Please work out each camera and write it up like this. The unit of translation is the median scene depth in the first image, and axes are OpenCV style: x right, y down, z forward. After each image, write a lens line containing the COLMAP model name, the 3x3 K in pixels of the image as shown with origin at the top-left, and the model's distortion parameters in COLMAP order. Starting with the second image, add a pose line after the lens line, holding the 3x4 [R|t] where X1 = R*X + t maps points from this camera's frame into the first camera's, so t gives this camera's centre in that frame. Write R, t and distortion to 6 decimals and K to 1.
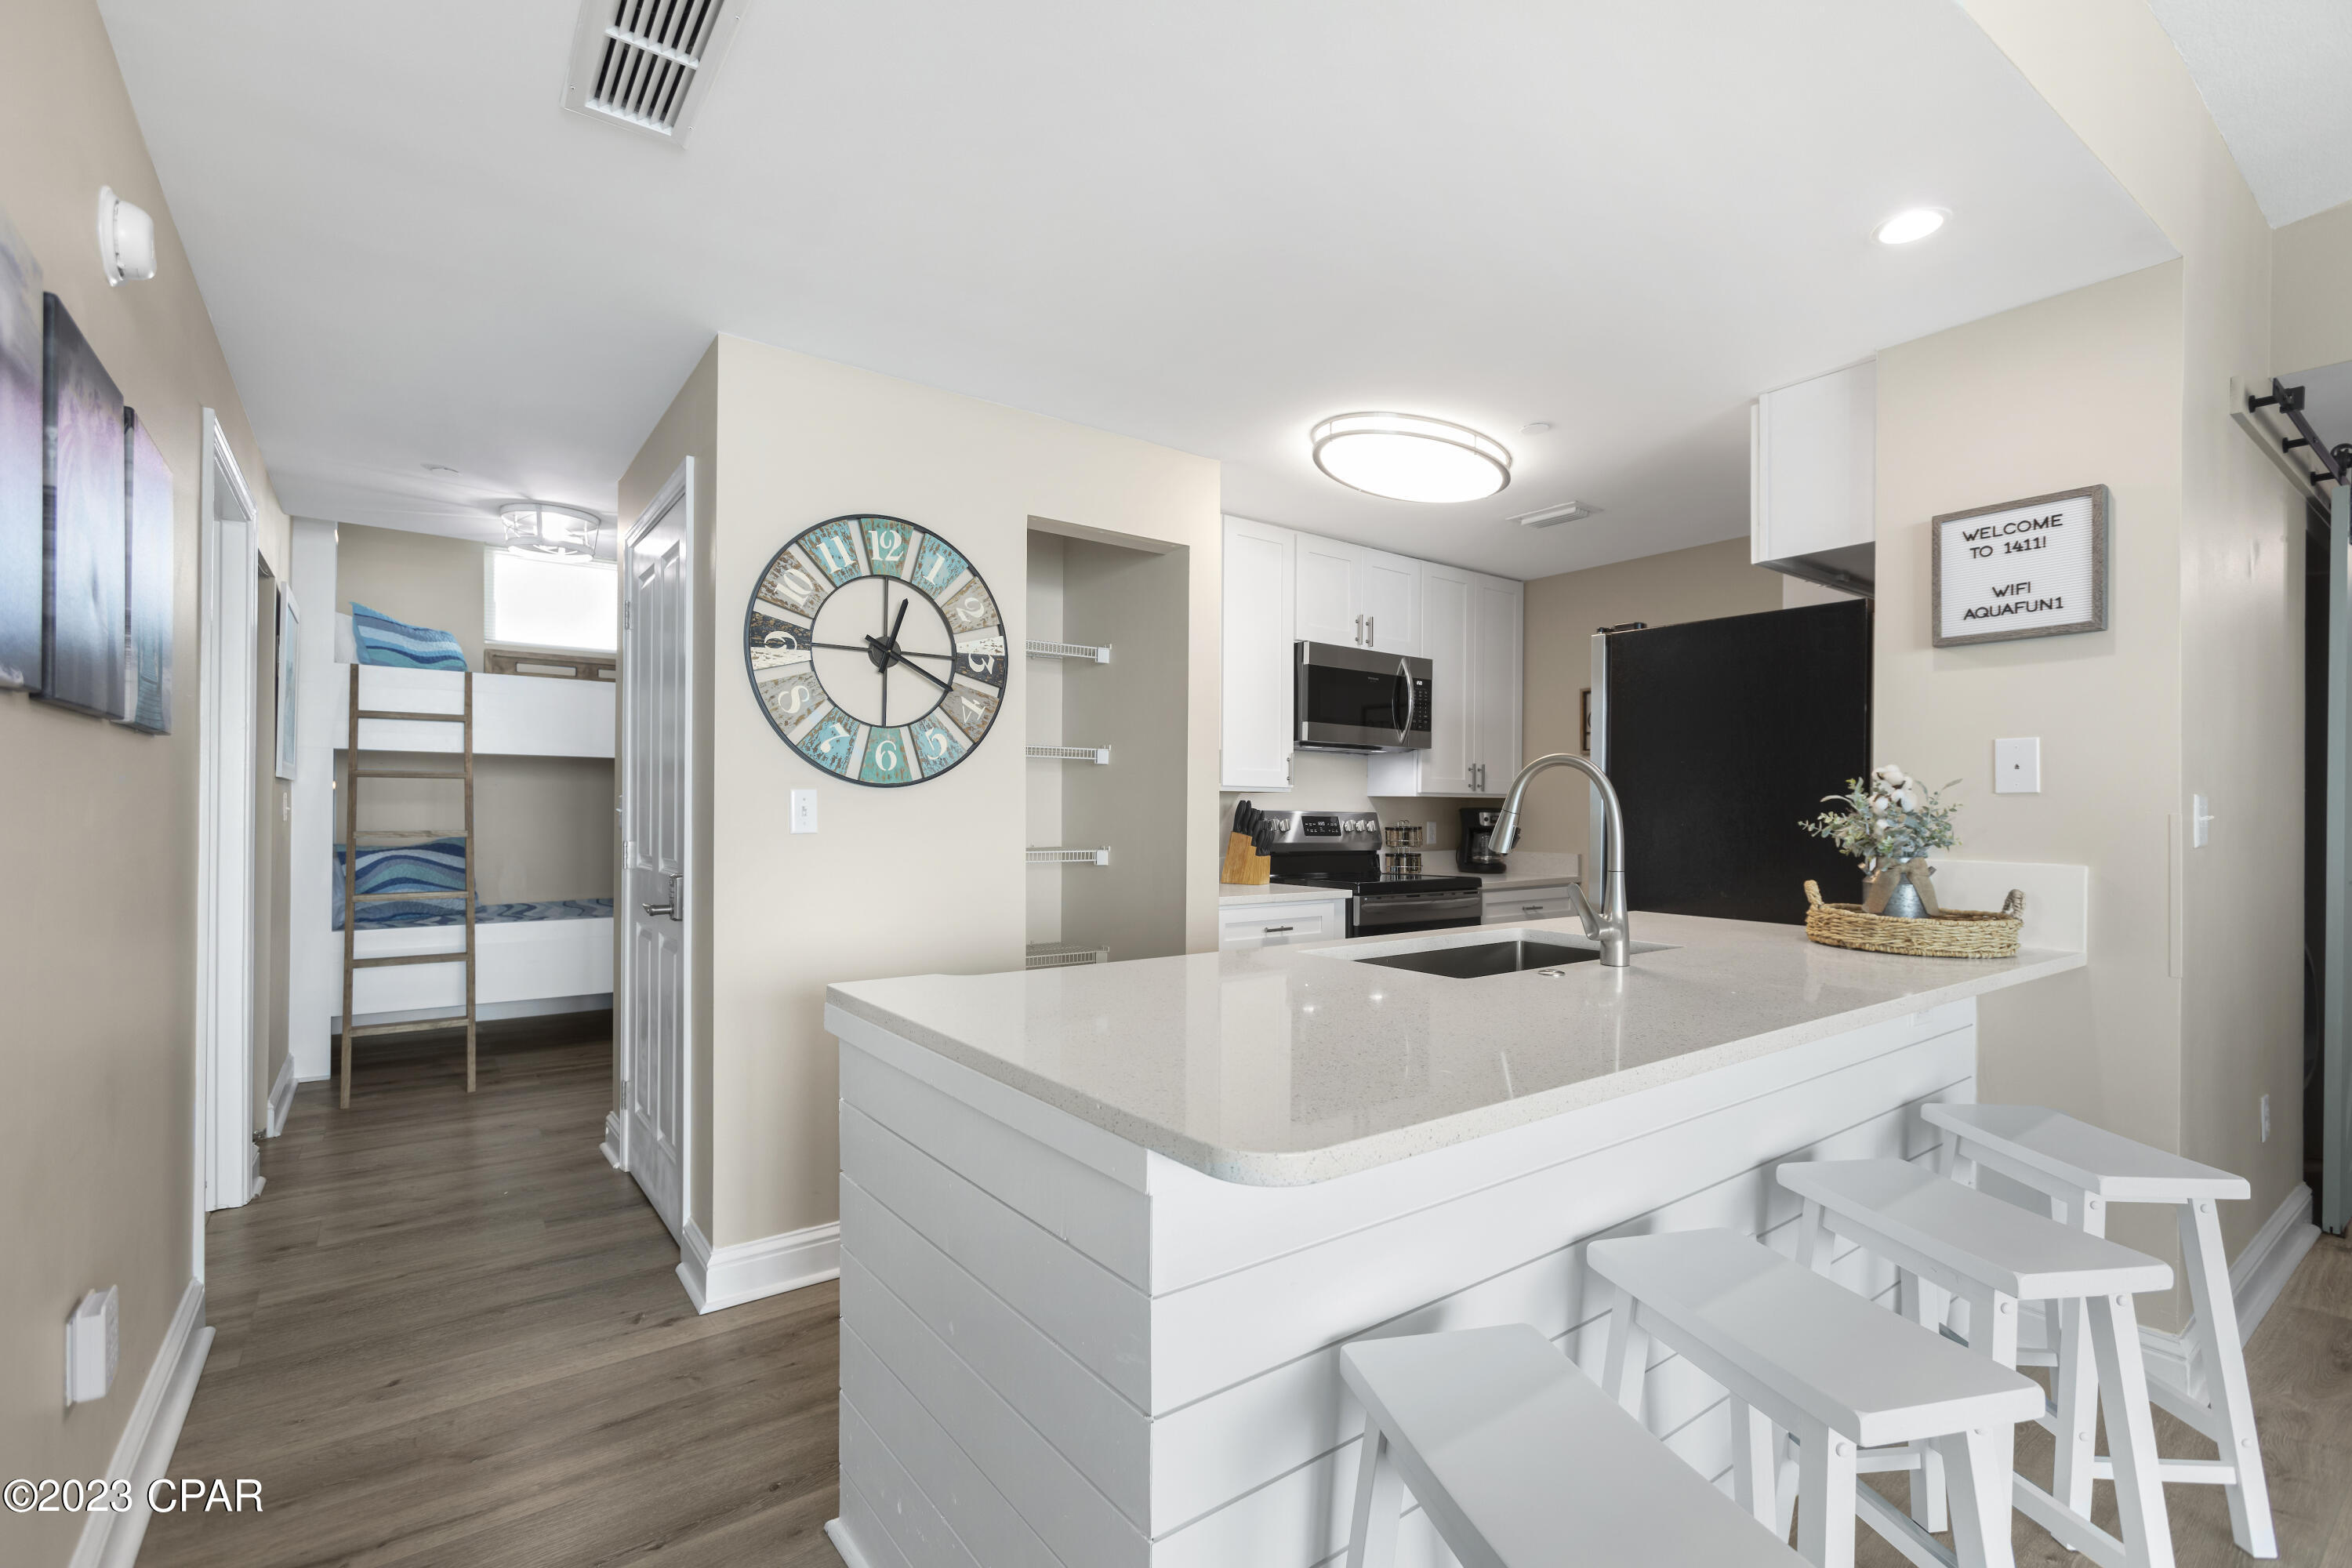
lens RADIAL K [[1058.1, 0, 1176.5], [0, 1058.1, 815.3], [0, 0, 1]] dist [-0.002615, 0.000294]
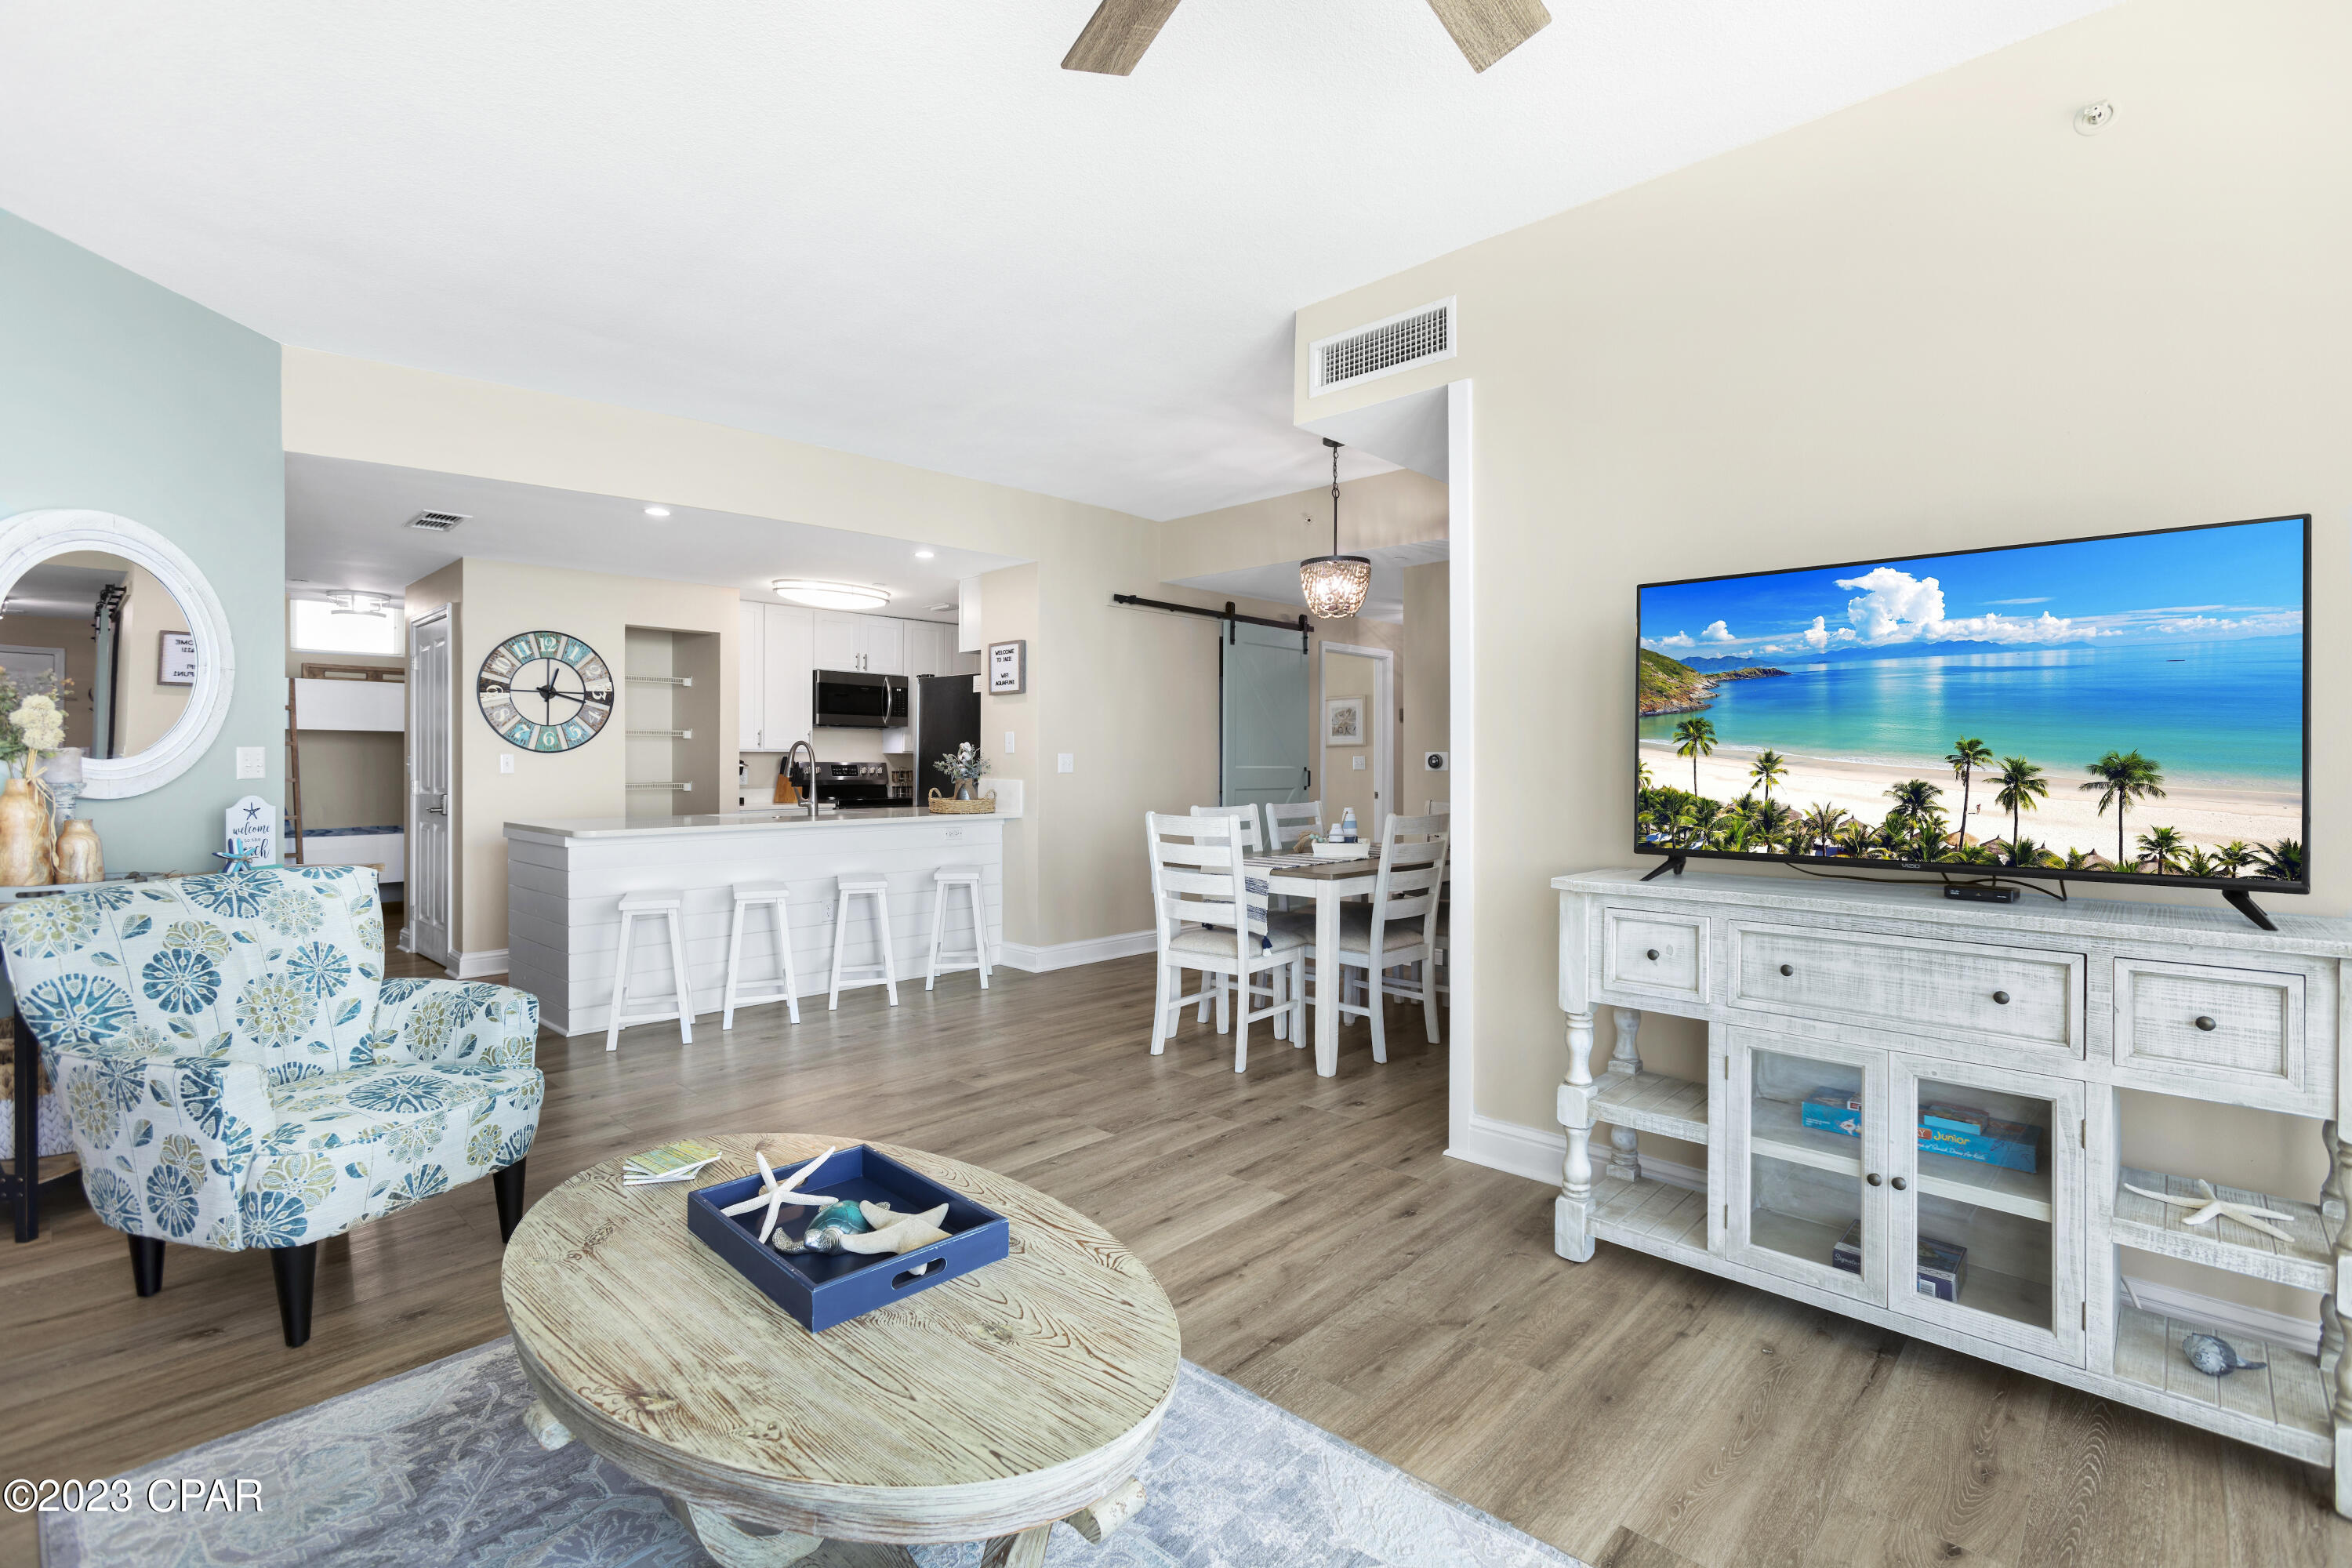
lens RADIAL K [[1058.1, 0, 1182.9], [0, 1058.1, 754.7], [0, 0, 1]] dist [-0.002615, 0.000294]
pose [[0.984244, -0.007642, 0.176651, 0.612997], [0.009561, 0.999904, -0.010016, 0.011602], [-0.176557, 0.011547, 0.984223, -1.350587]]
